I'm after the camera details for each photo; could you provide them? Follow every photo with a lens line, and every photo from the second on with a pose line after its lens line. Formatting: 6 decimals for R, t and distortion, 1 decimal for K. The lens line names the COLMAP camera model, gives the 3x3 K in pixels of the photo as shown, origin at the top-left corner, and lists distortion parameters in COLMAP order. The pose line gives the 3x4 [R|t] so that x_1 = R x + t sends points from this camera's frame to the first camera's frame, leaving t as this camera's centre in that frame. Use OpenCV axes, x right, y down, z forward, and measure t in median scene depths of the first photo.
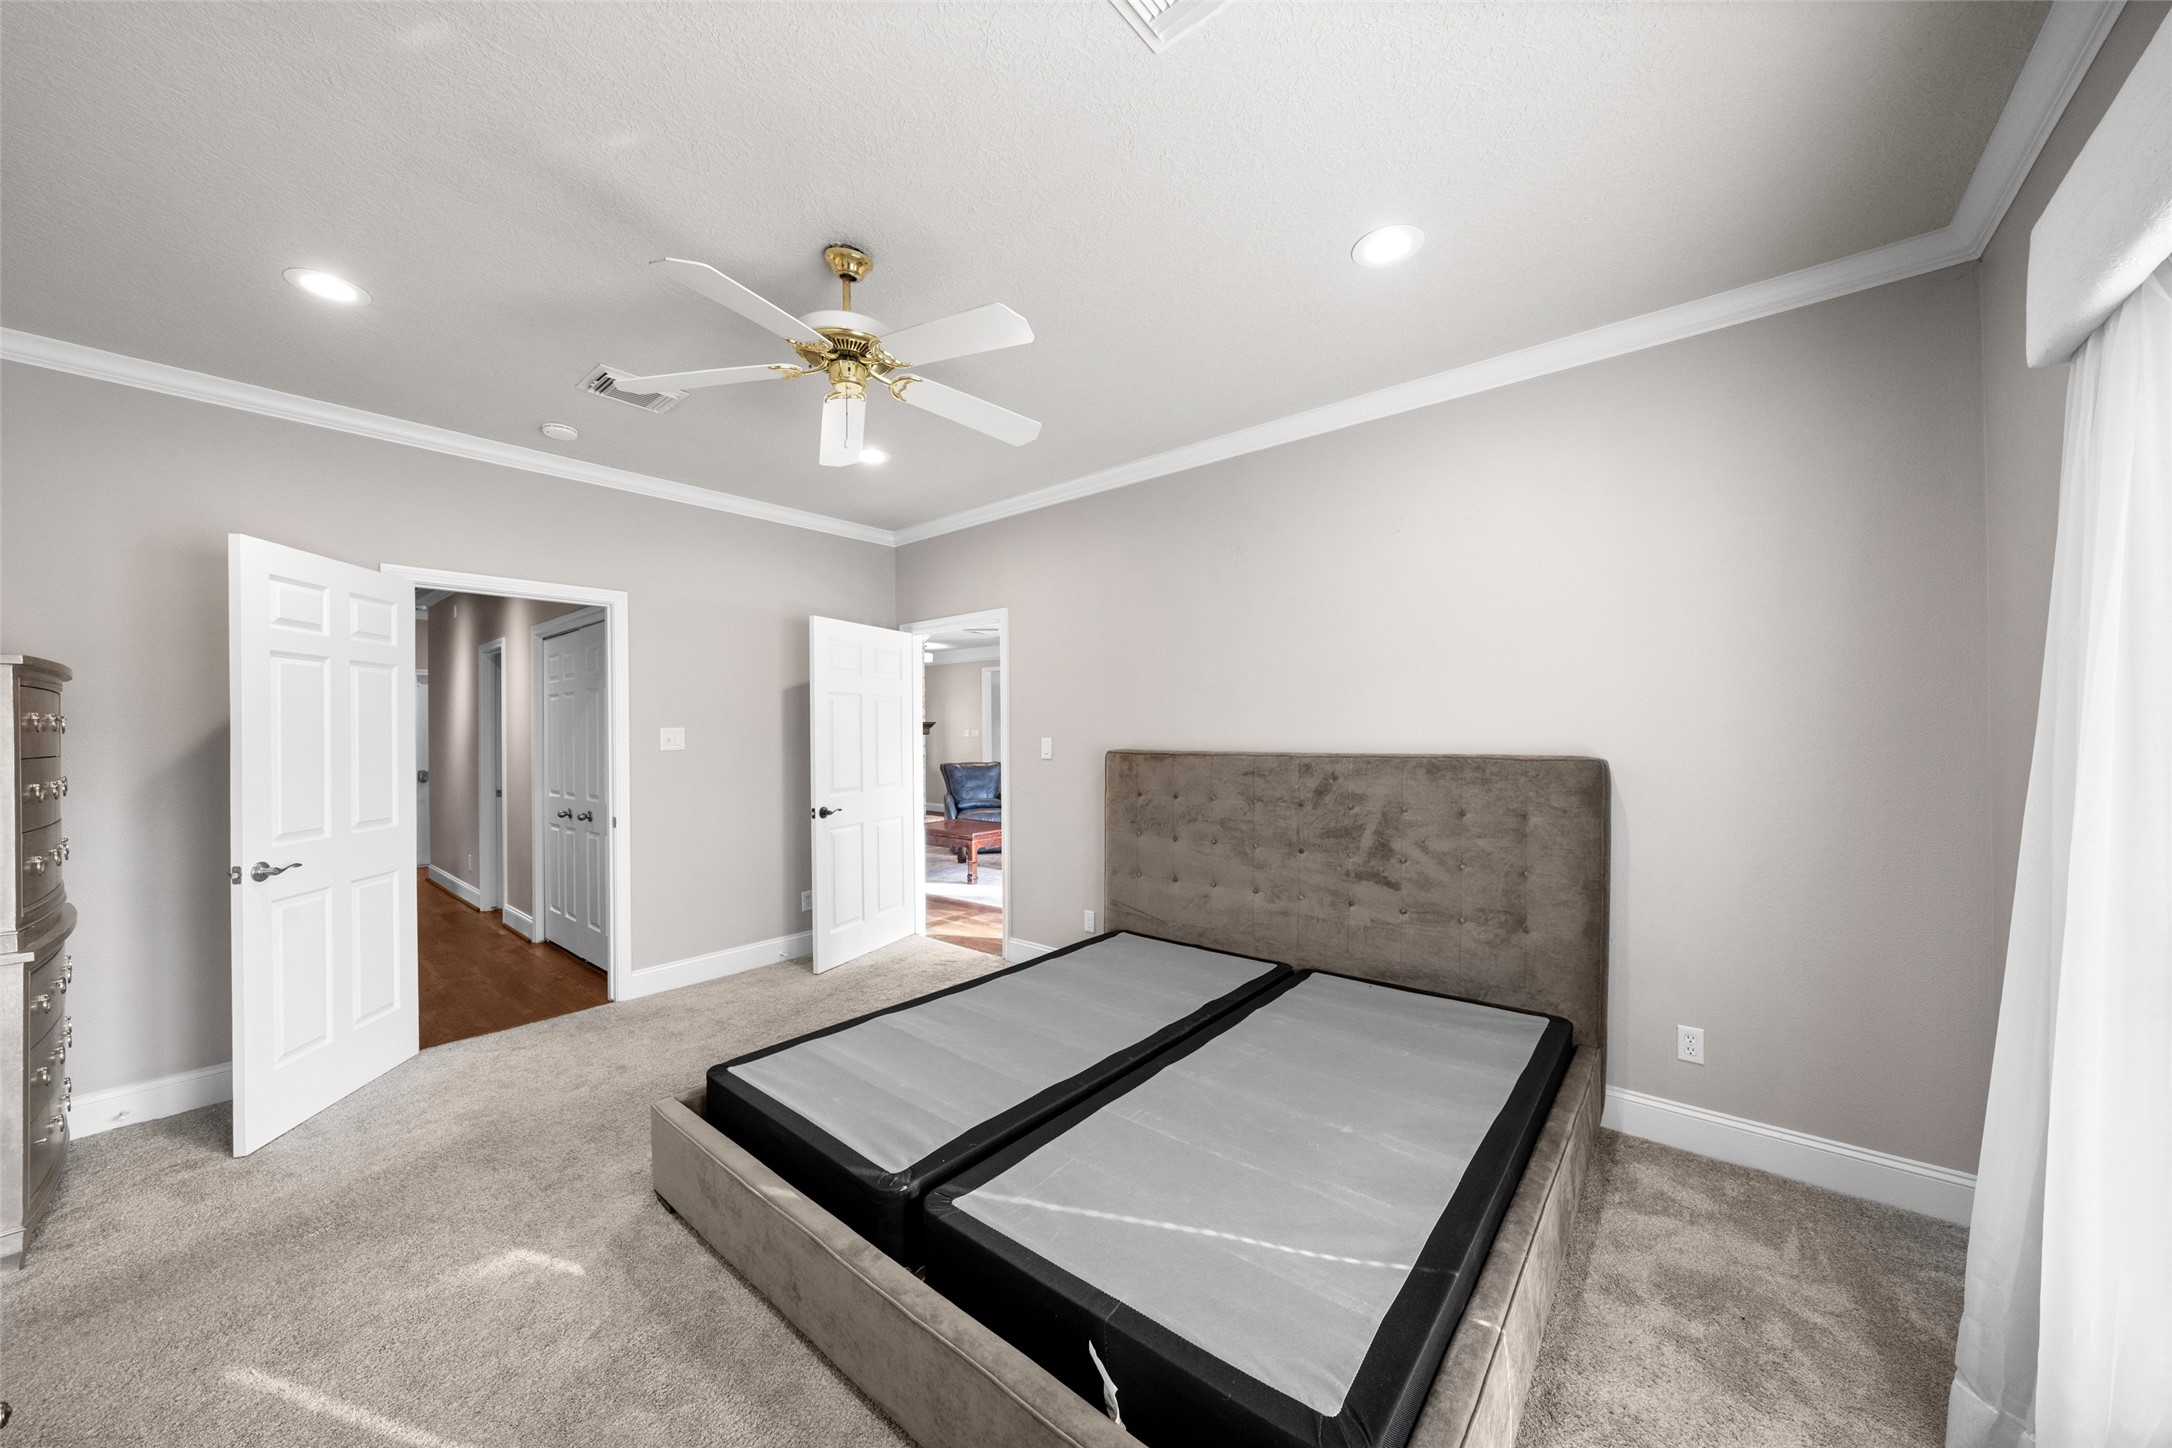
lens RADIAL K [[747.4, 0, 1096.9], [0, 747.4, 722.7], [0, 0, 1]] dist [-0.006783, 0.000295]
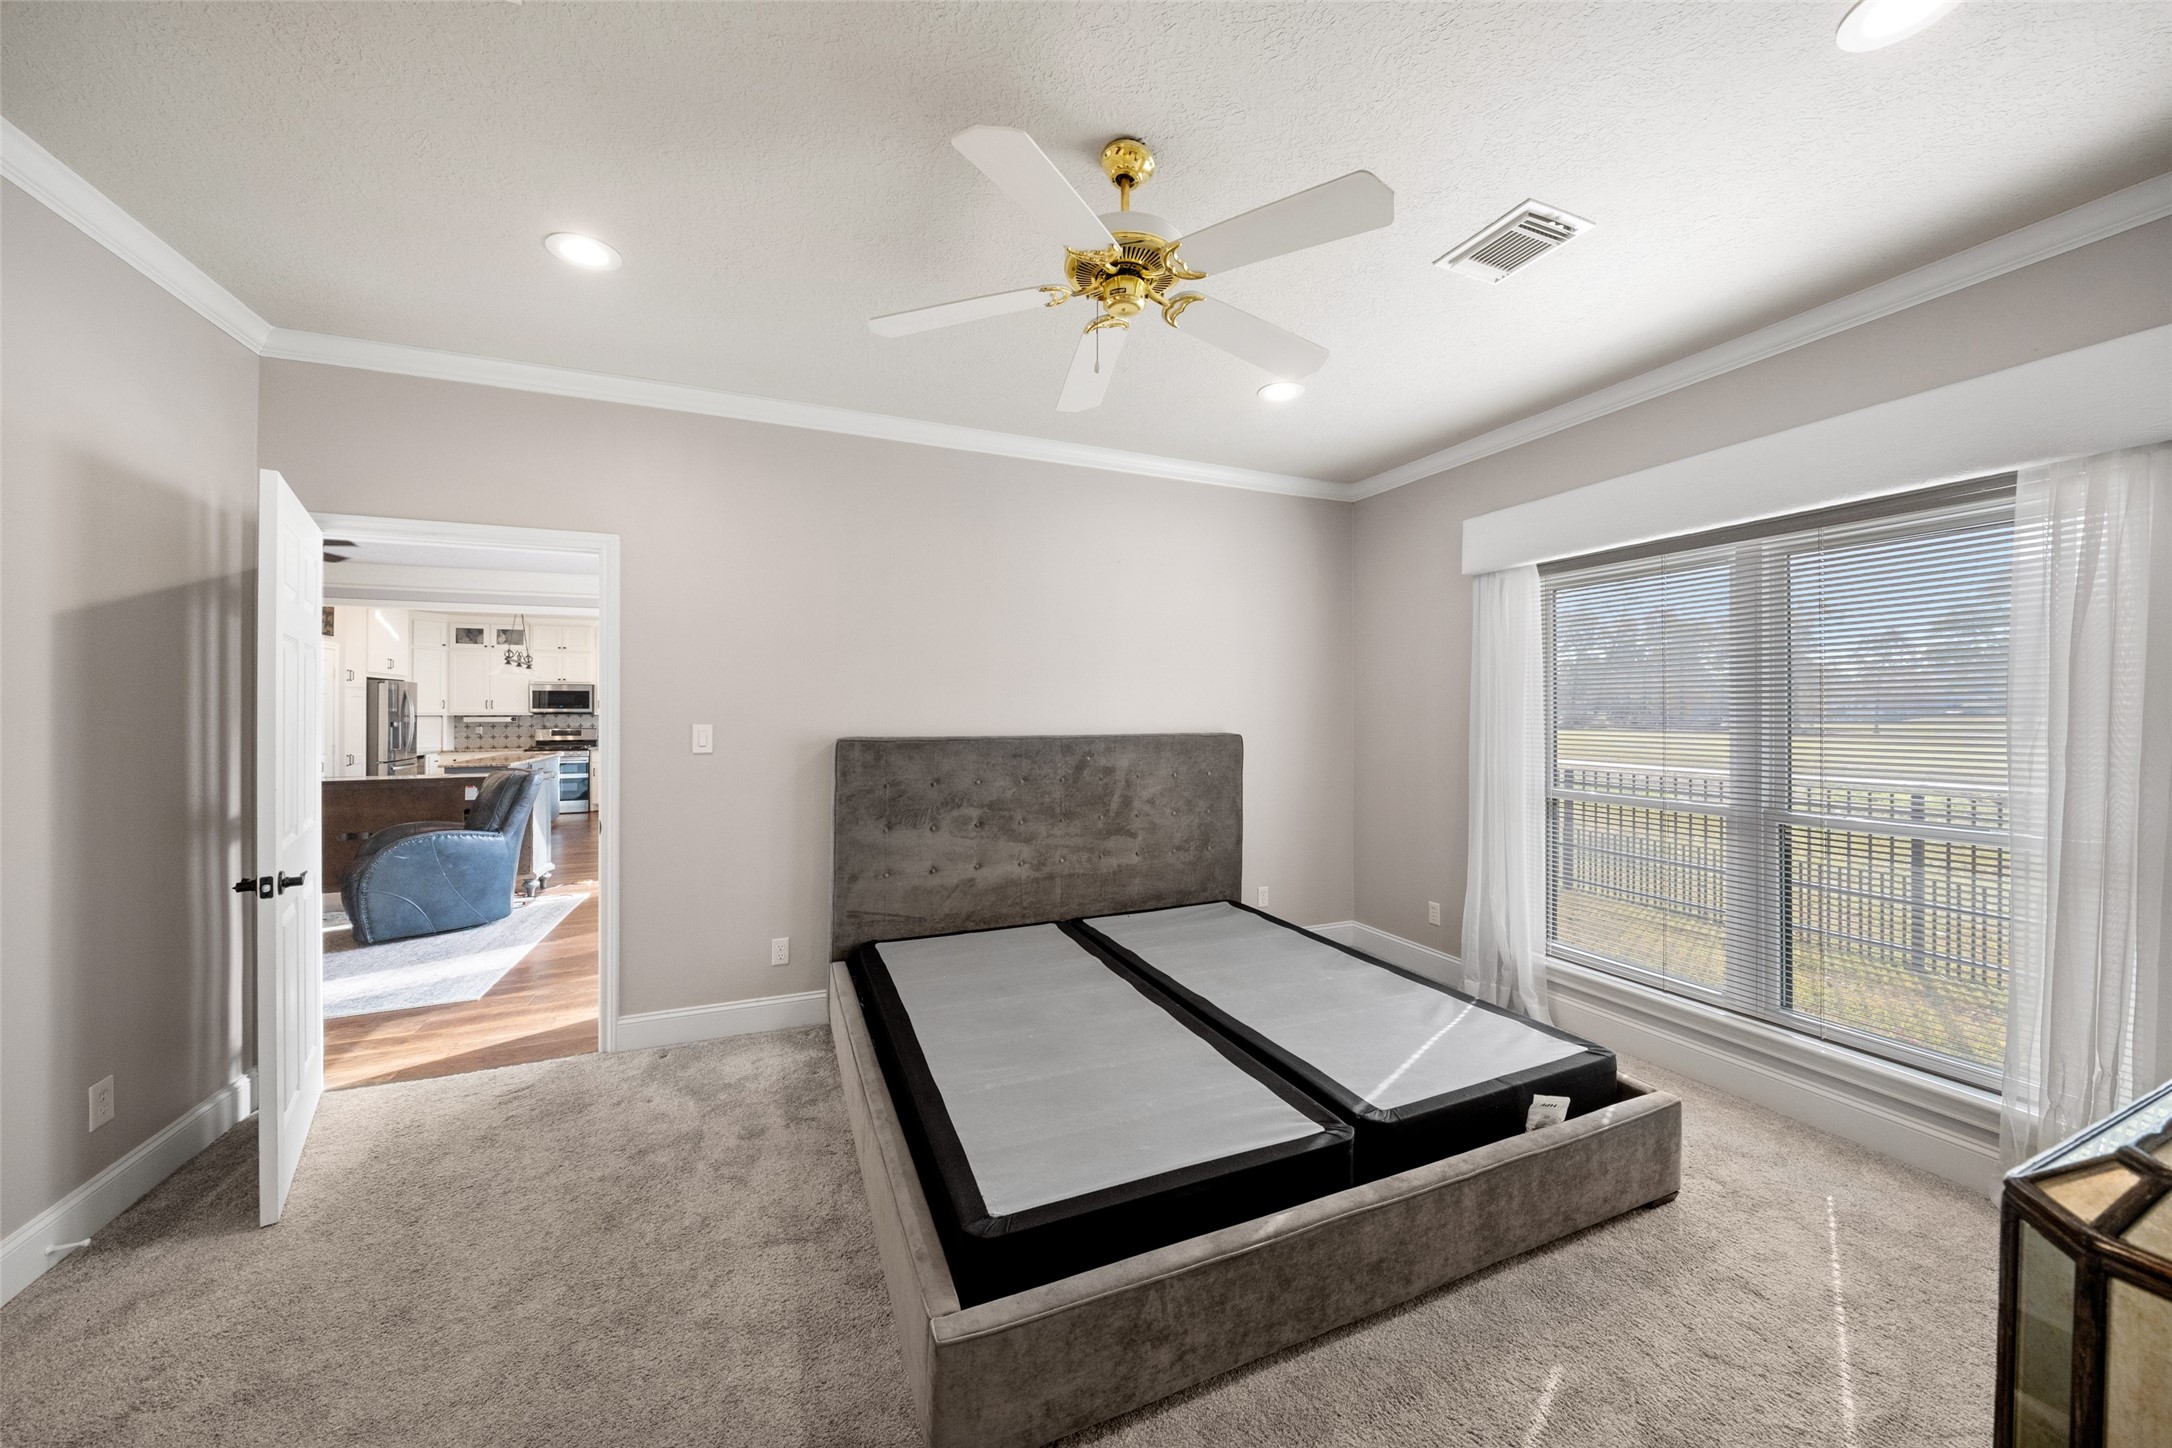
lens RADIAL K [[747.4, 0, 1075.6], [0, 747.4, 707.8], [0, 0, 1]] dist [-0.006783, 0.000295]
pose [[0.467187, 0.013368, 0.884057, -0.703981], [-0.011361, 0.999894, -0.009116, 0.007463], [-0.884085, -0.005784, 0.467290, 0.416892]]
